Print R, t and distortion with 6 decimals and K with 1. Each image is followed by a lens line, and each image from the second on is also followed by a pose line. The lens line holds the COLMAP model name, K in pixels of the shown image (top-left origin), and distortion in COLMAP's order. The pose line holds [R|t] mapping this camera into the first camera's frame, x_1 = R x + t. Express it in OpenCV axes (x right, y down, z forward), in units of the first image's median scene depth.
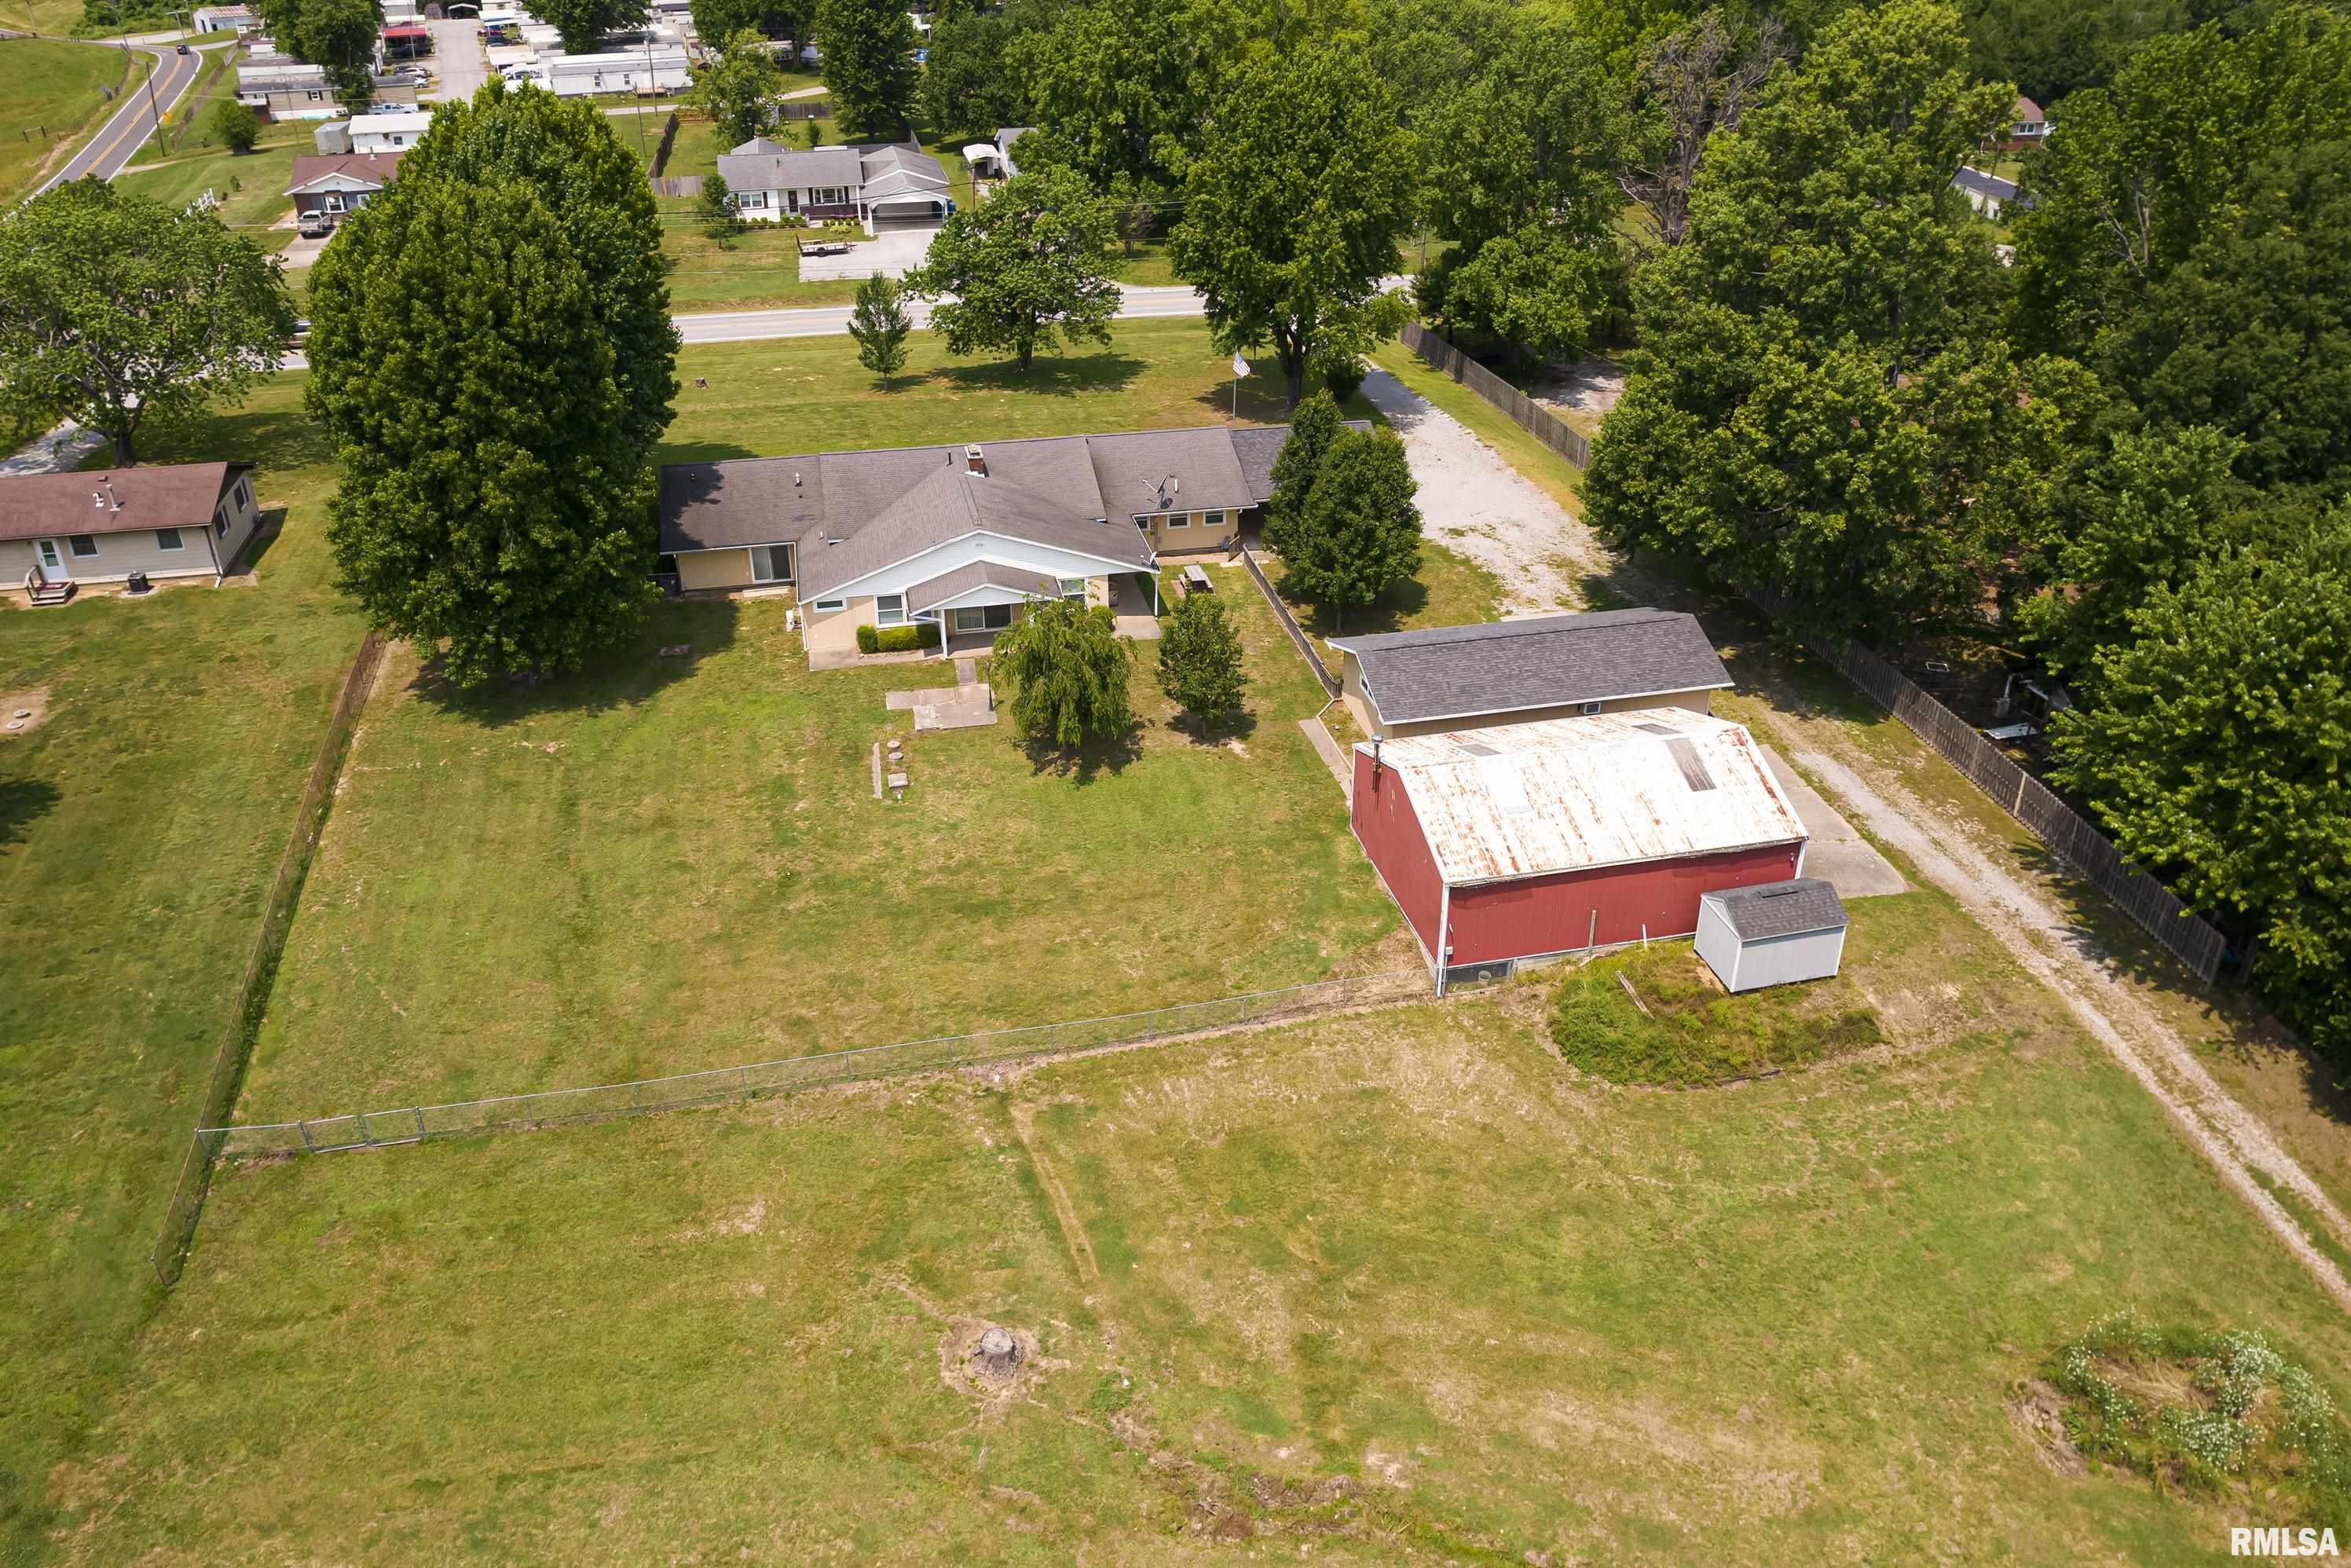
lens RADIAL K [[1794.1, 0, 1185.4], [0, 1794.1, 779.4], [0, 0, 1]] dist [-0.071136, 0.058197]
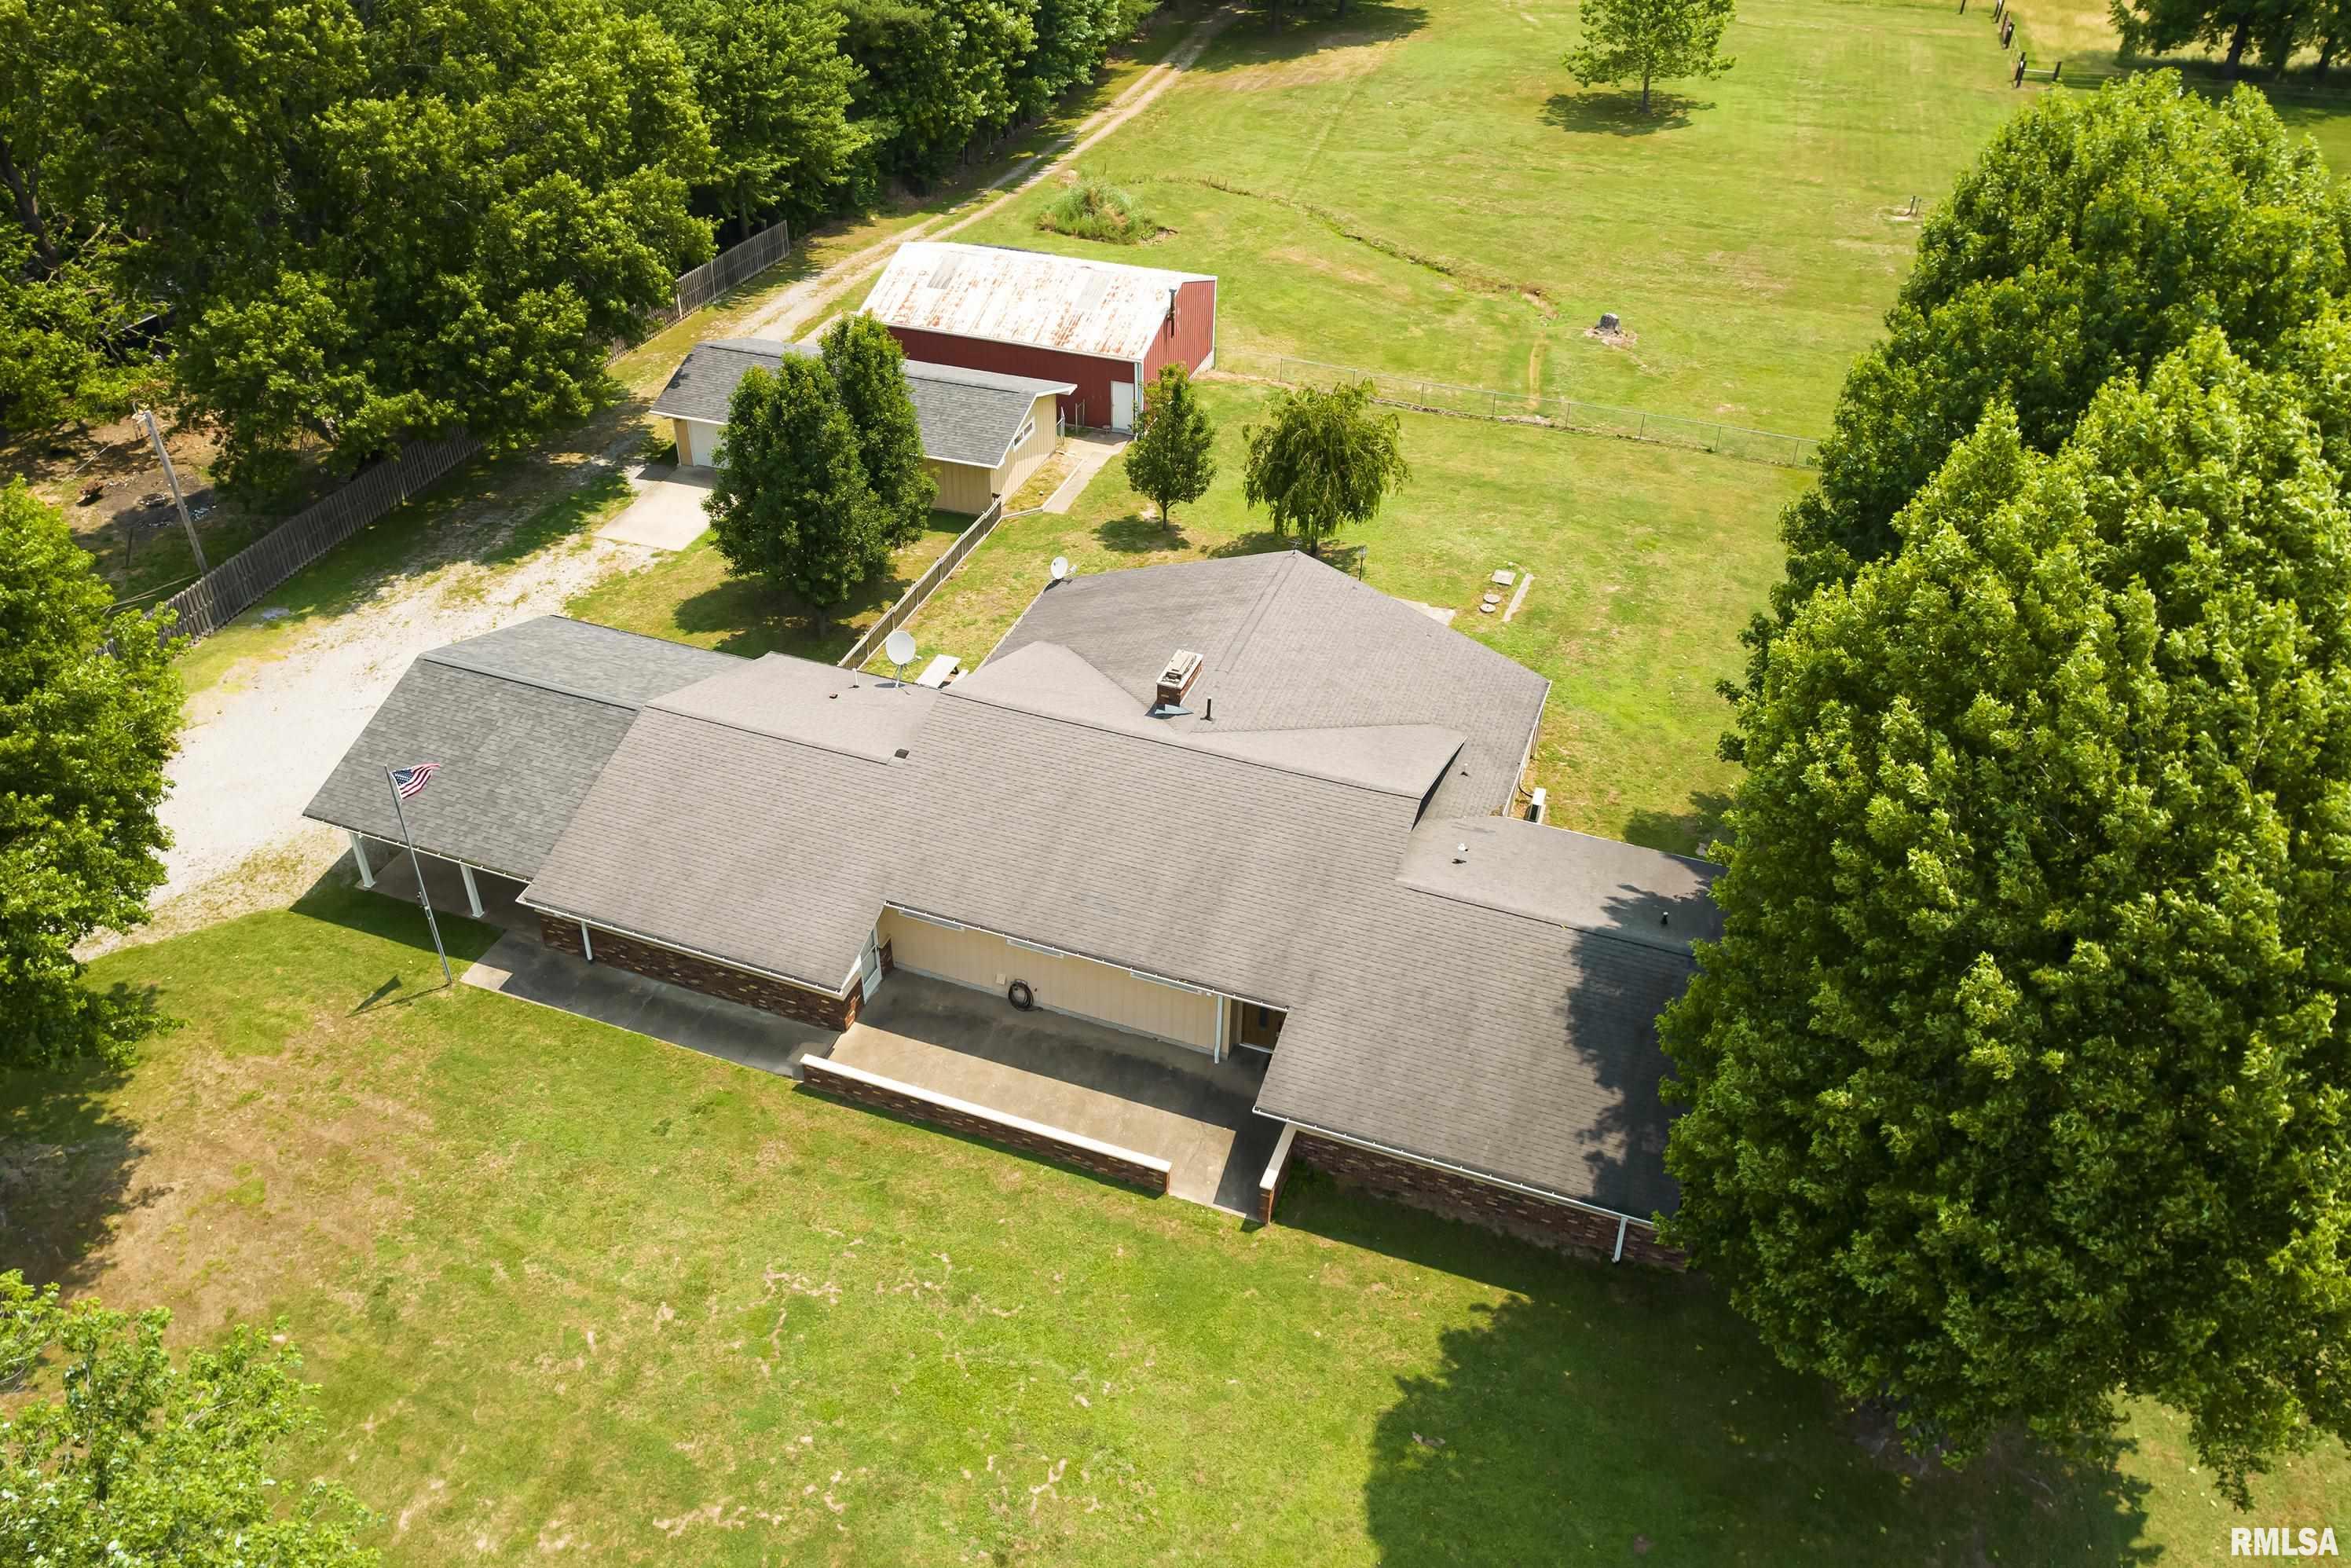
lens RADIAL K [[1794.1, 0, 1103.1], [0, 1794.1, 790.9], [0, 0, 1]] dist [-0.071136, 0.058197]
pose [[-0.832663, -0.324844, 0.448495, -0.389879], [0.272777, 0.464226, 0.842667, -0.694189], [-0.481939, 0.823997, -0.297934, 1.306643]]
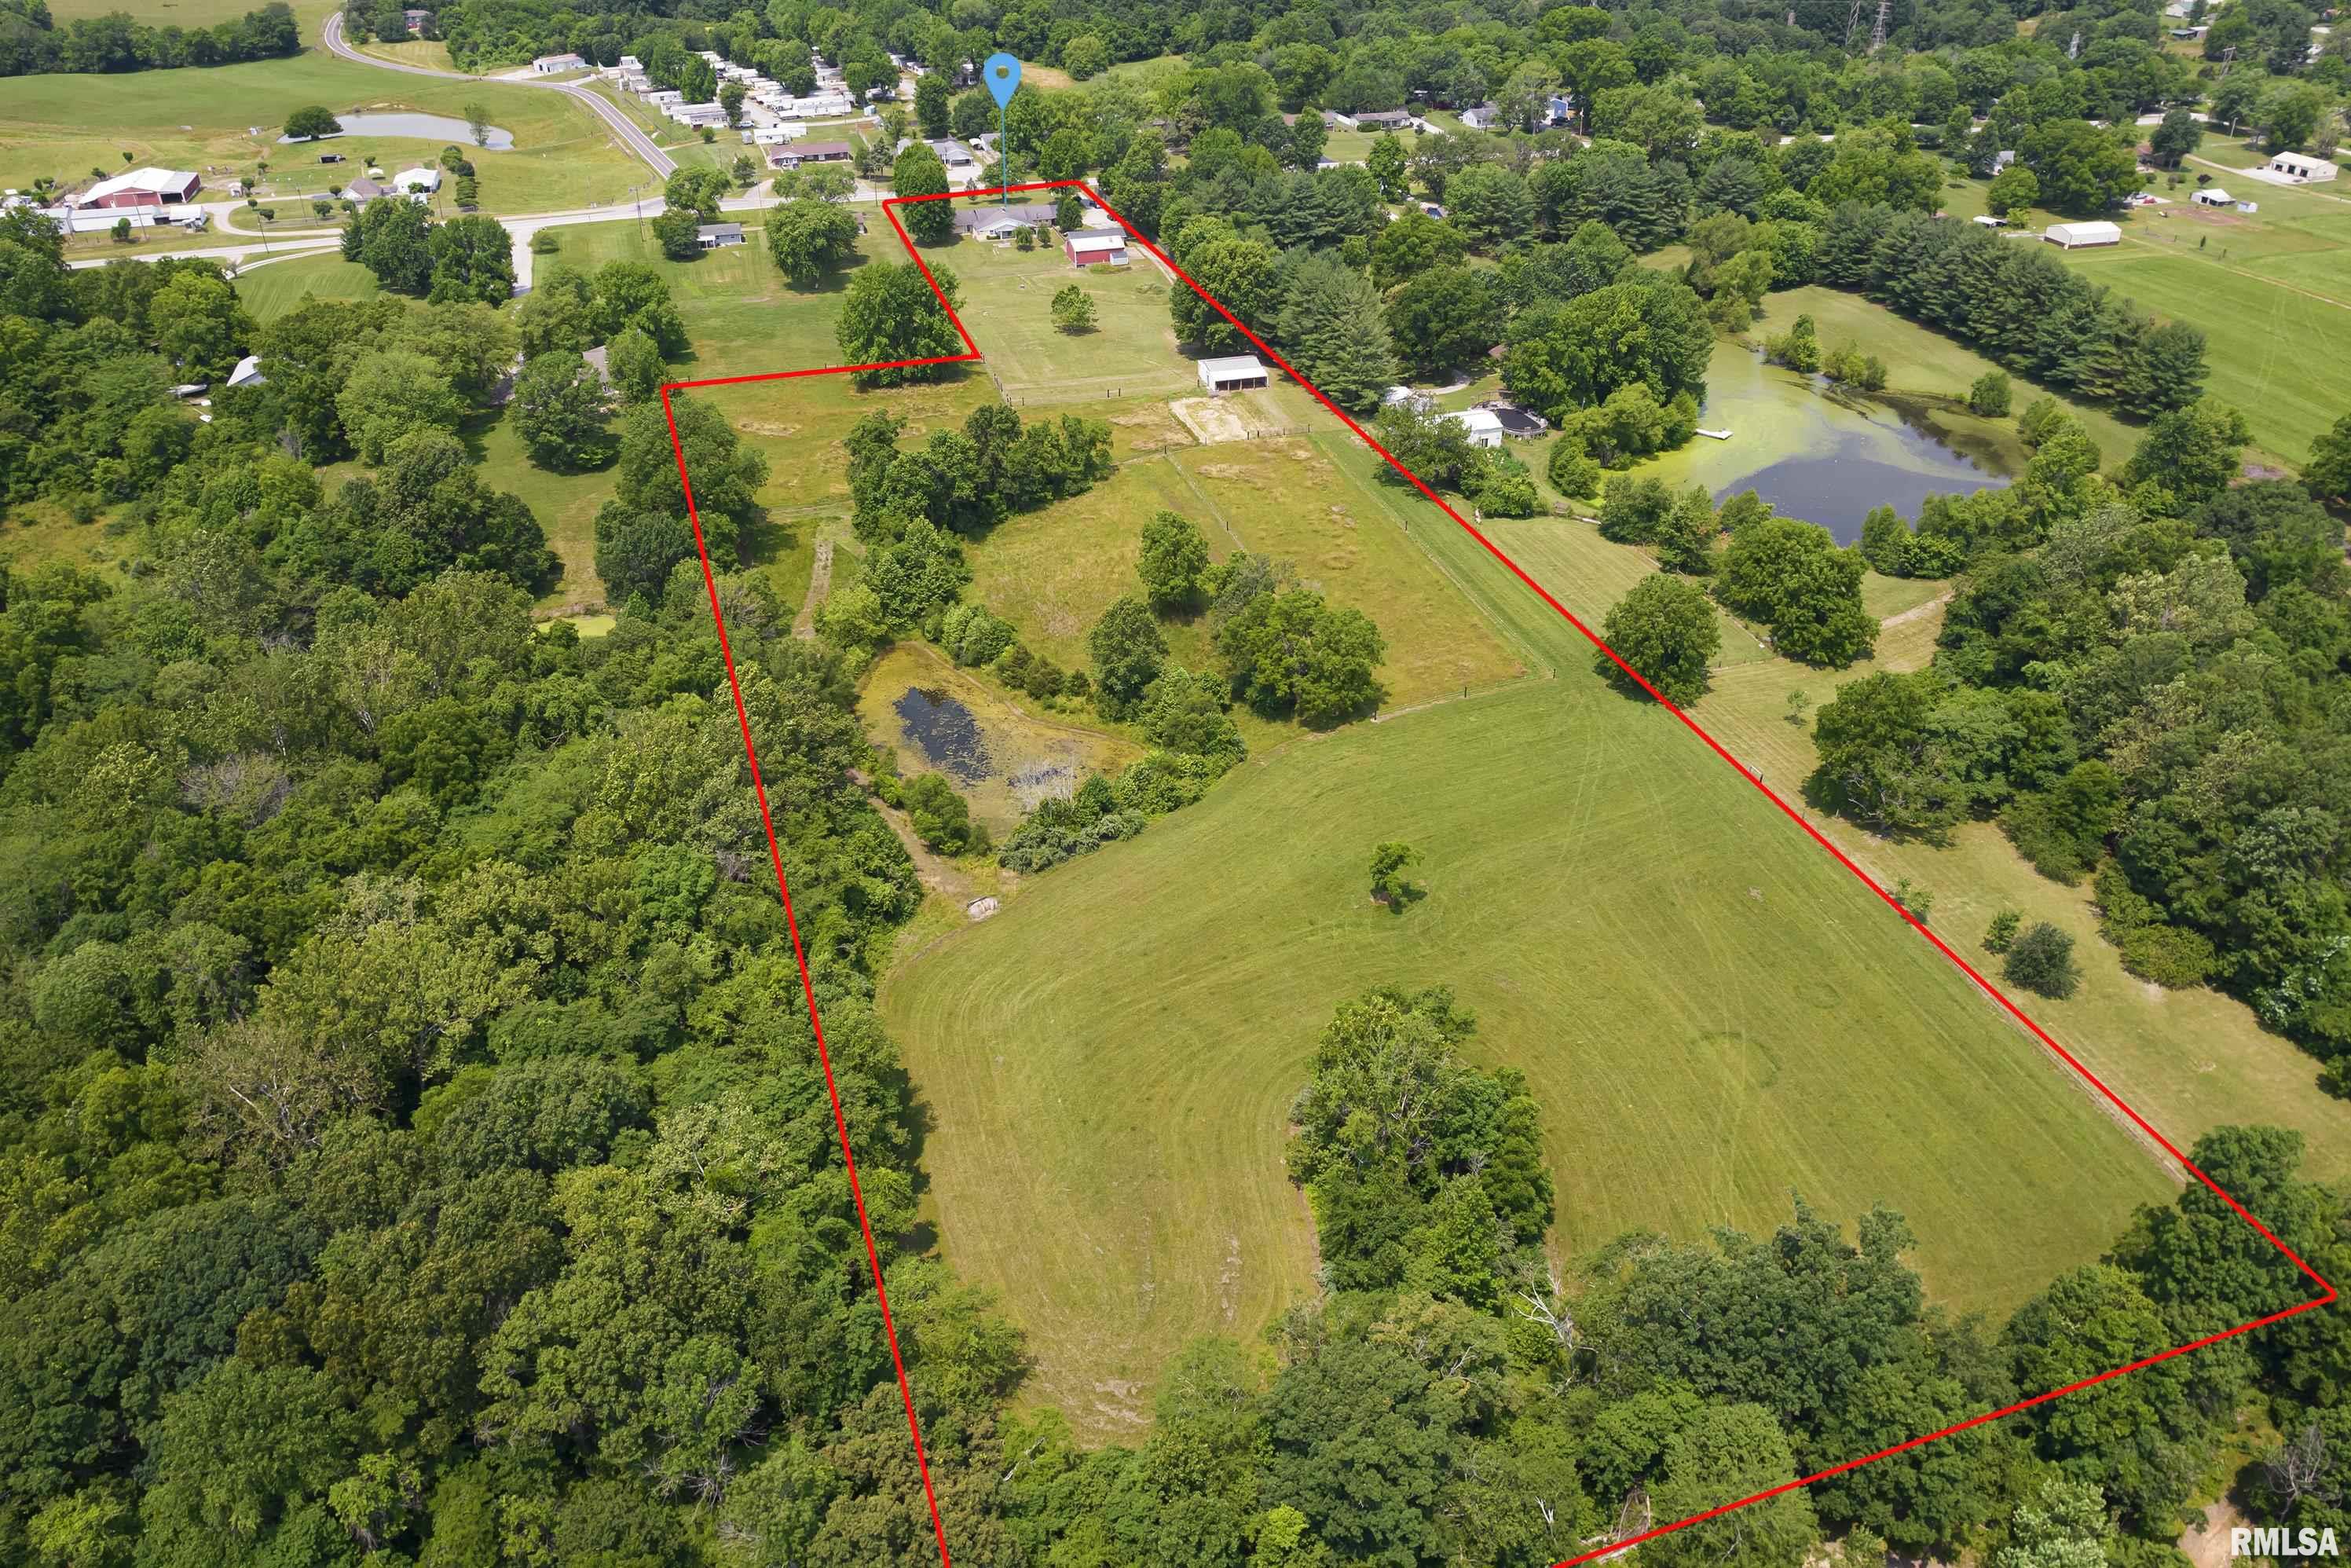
lens RADIAL K [[1794.1, 0, 1179.0], [0, 1794.1, 784.5], [0, 0, 1]] dist [-0.071136, 0.058197]
pose [[0.997710, -0.036394, 0.057017, 0.051179], [0.034057, 0.998561, 0.041428, 1.519799], [-0.058443, -0.039391, 0.997513, -5.035826]]
